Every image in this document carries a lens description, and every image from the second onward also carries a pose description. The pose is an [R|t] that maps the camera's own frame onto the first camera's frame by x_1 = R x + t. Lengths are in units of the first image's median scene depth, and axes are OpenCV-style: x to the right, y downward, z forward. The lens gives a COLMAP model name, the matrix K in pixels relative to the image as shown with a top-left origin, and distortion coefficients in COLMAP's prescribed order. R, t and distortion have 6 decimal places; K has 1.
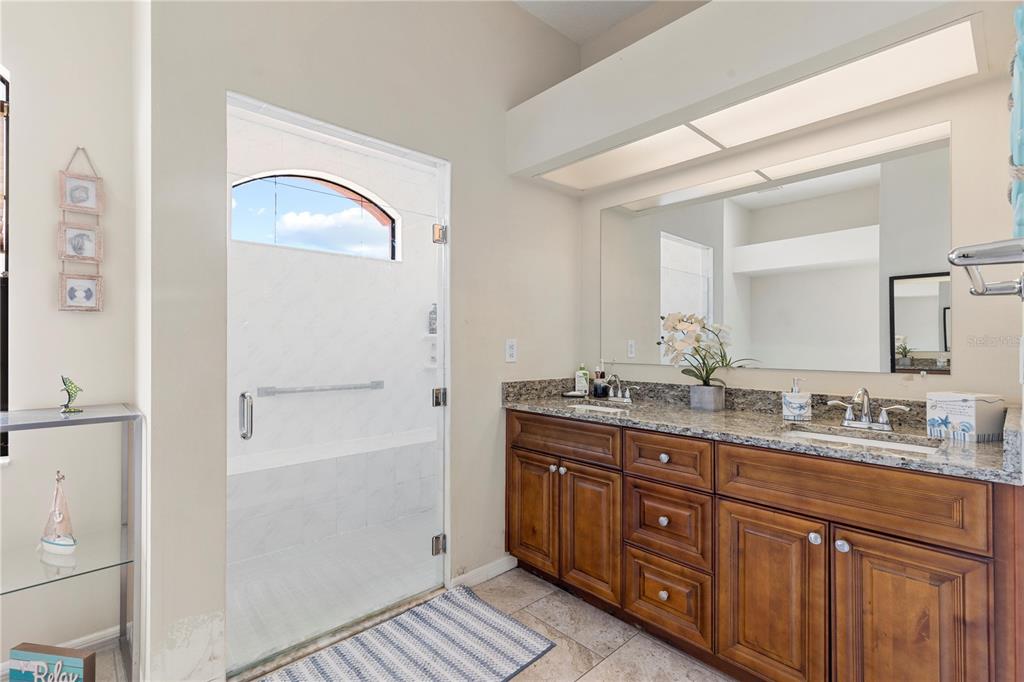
lens RADIAL K [[465.1, 0, 512.5], [0, 465.1, 339.1], [0, 0, 1]] dist [0.005463, -0.001459]
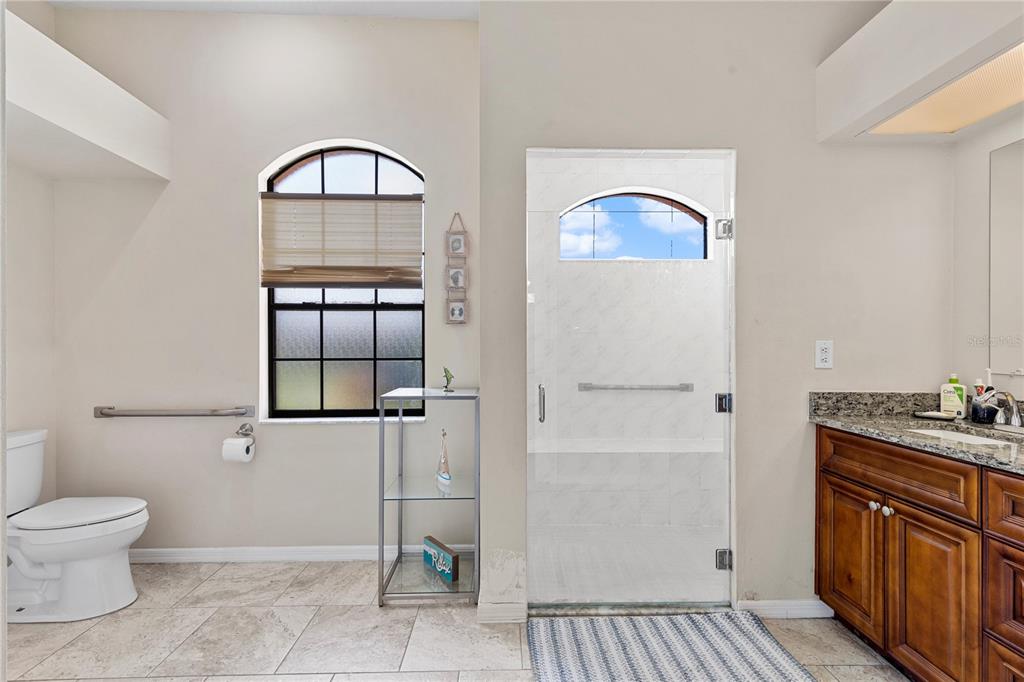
lens RADIAL K [[465.1, 0, 509.2], [0, 465.1, 343.5], [0, 0, 1]] dist [0.005463, -0.001459]
pose [[0.745691, -0.002913, -0.666286, 0.158164], [0.005898, 0.999980, 0.002229, 0.000340], [0.666266, -0.005592, 0.745693, 0.010440]]
